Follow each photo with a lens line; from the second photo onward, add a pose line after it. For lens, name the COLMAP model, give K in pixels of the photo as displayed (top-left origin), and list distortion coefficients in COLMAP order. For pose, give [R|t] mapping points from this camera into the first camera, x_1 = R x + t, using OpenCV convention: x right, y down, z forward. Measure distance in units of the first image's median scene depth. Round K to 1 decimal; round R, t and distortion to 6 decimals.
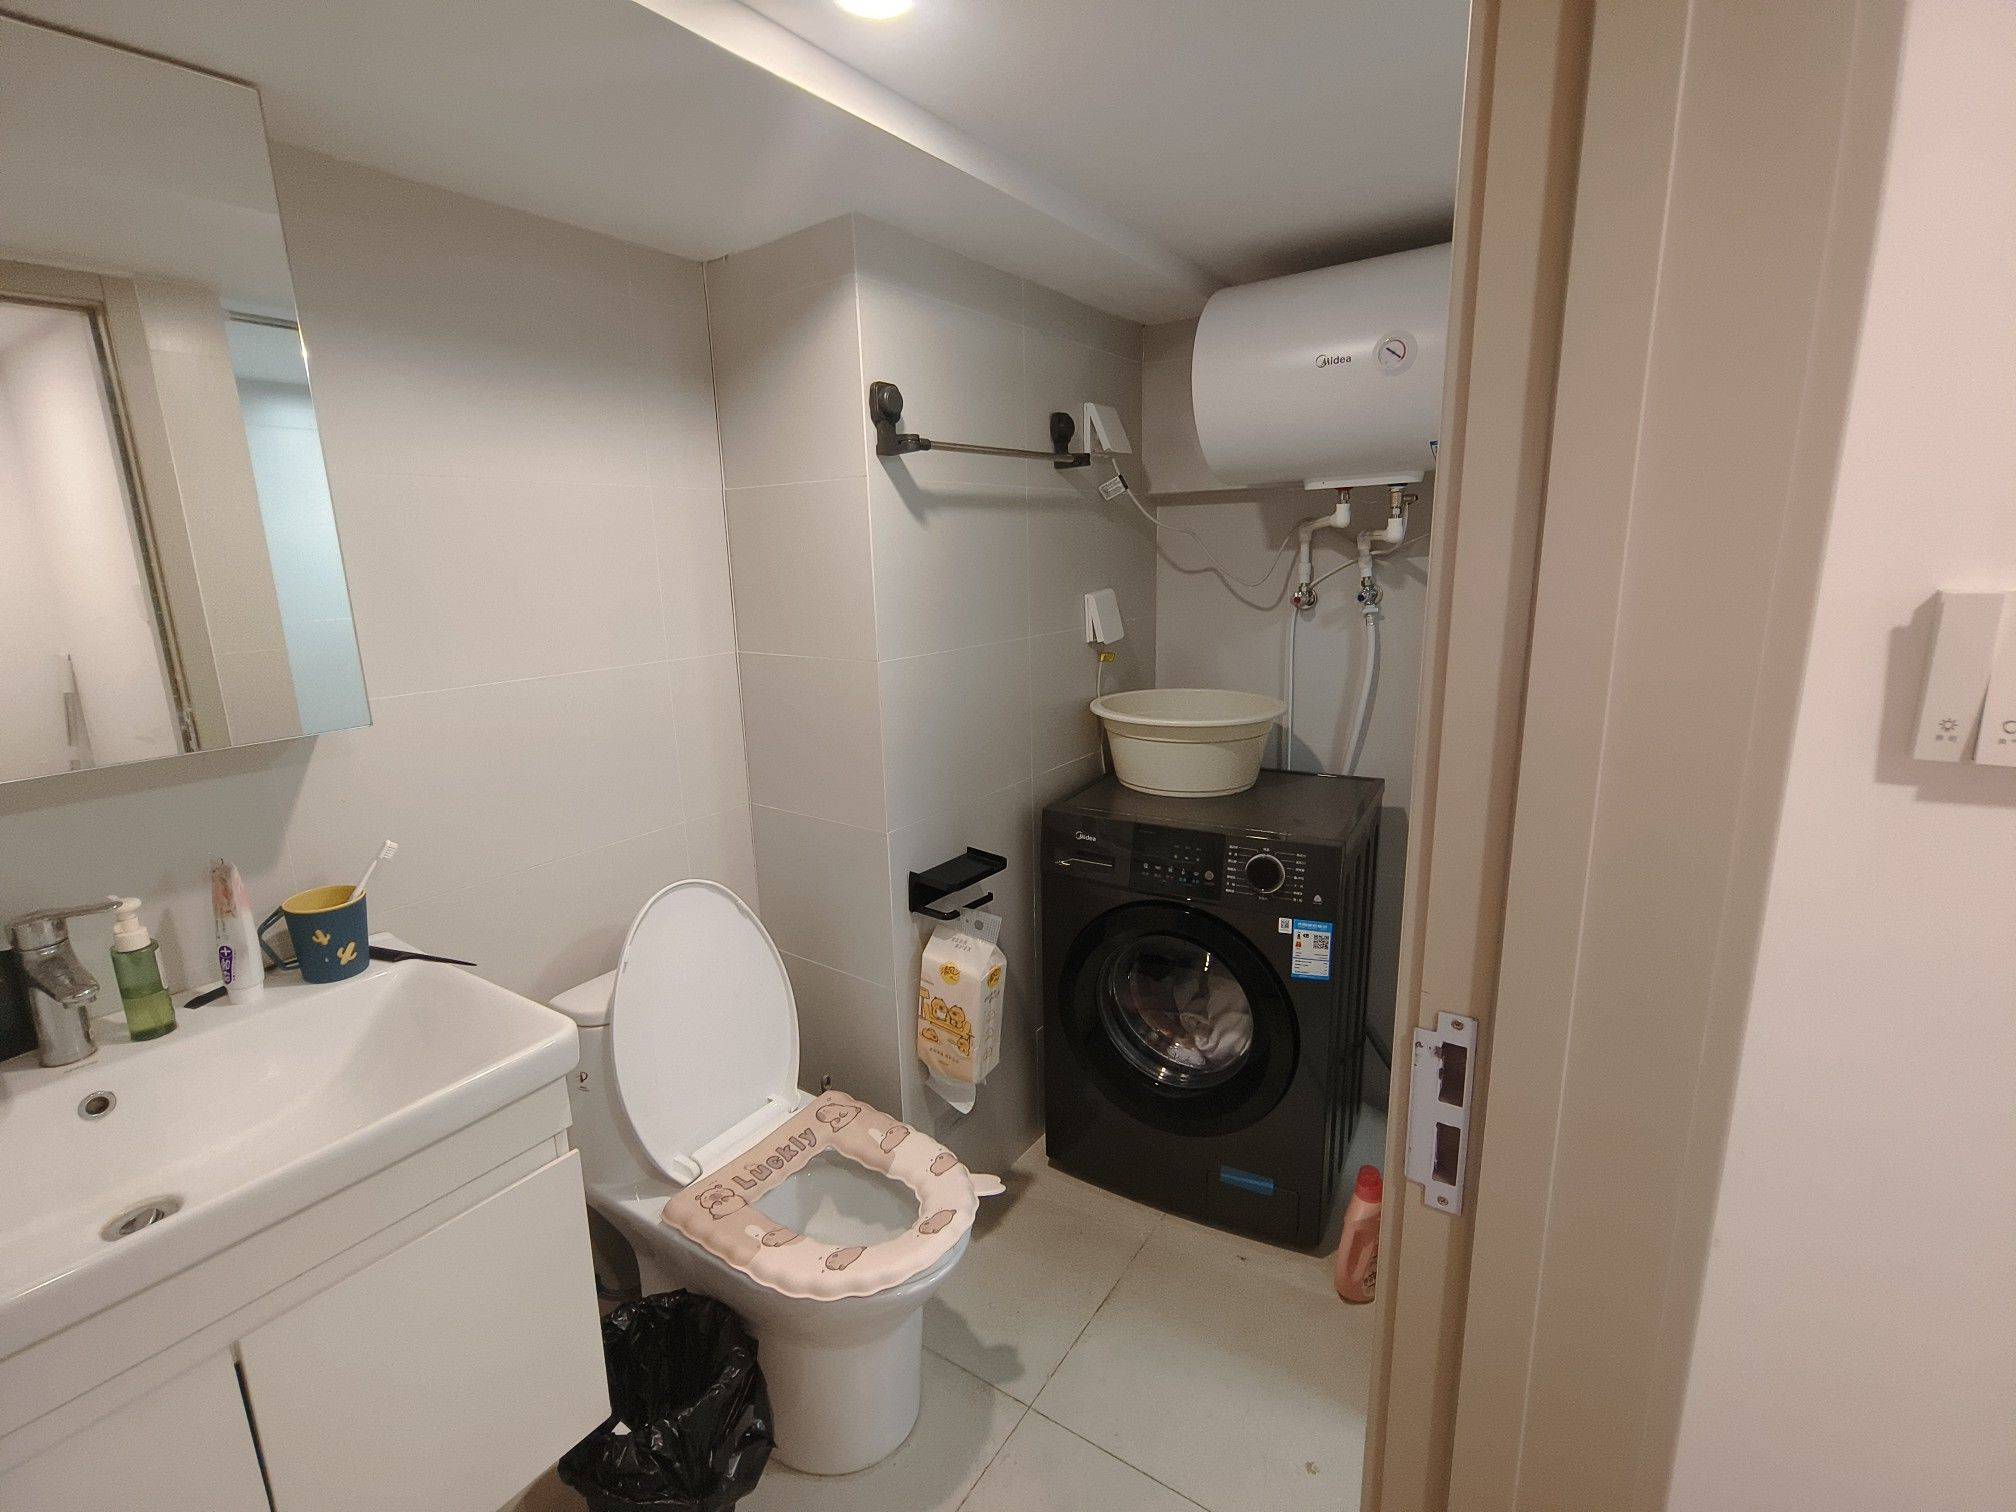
lens RADIAL K [[923.0, 0, 1008.0], [0, 923.0, 756.0], [0, 0, 1]] dist [-0.005505, -0.000503]
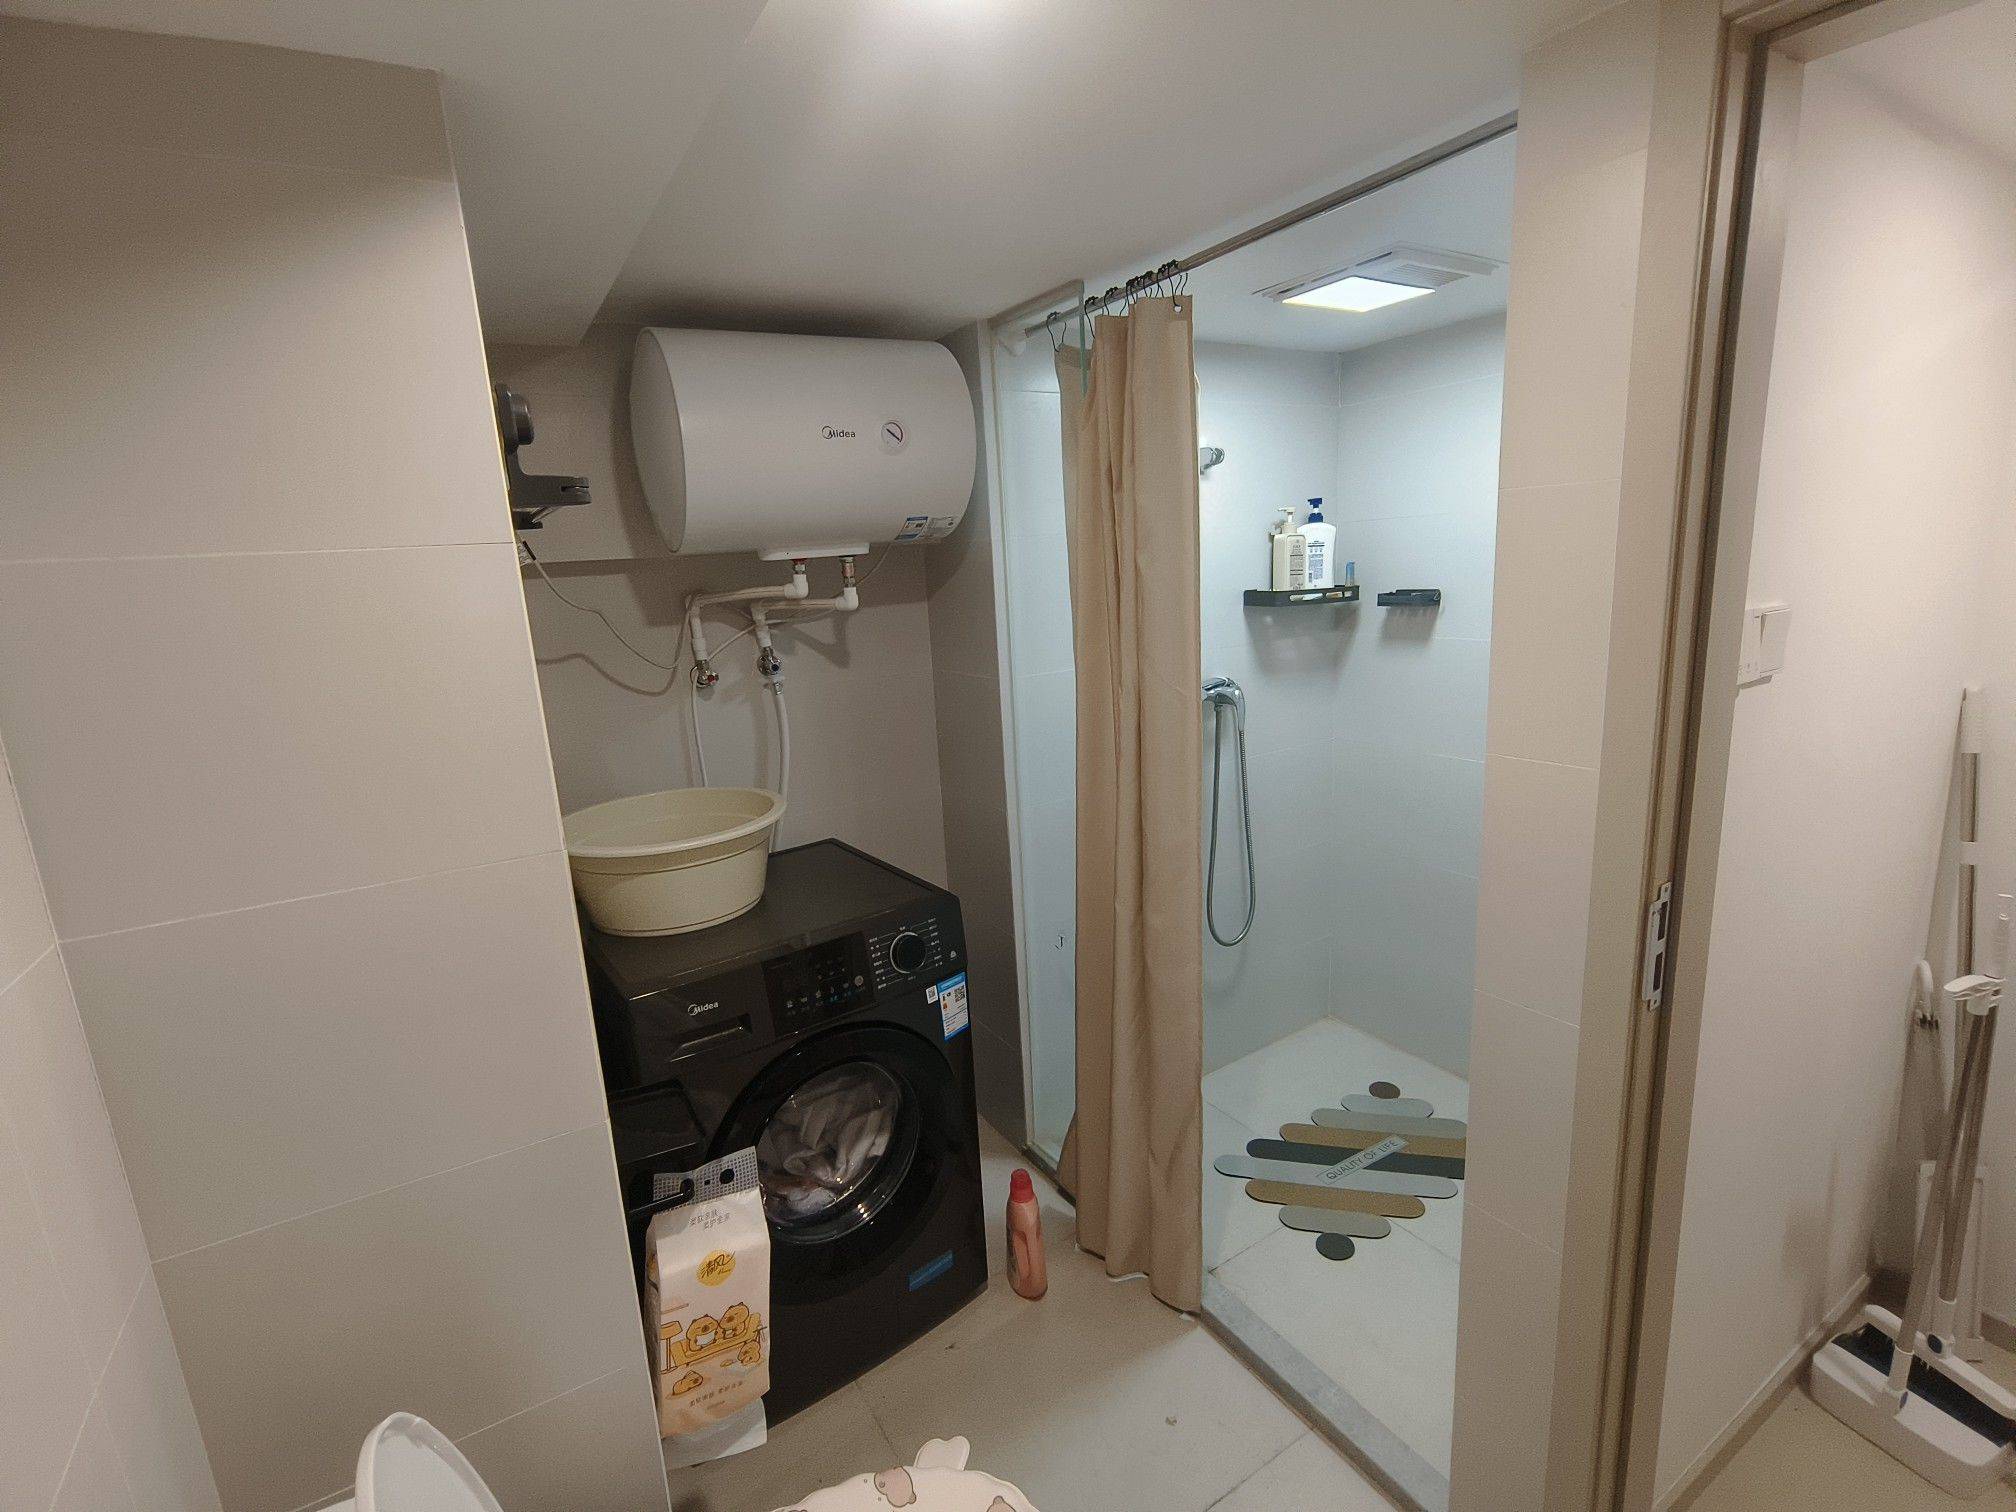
lens RADIAL K [[923.0, 0, 1008.0], [0, 923.0, 756.0], [0, 0, 1]] dist [-0.005505, -0.000503]
pose [[0.411938, -0.190518, 0.891072, -0.493653], [0.247161, 0.964599, 0.091978, -0.132445], [-0.877051, 0.182349, 0.444444, 0.435225]]
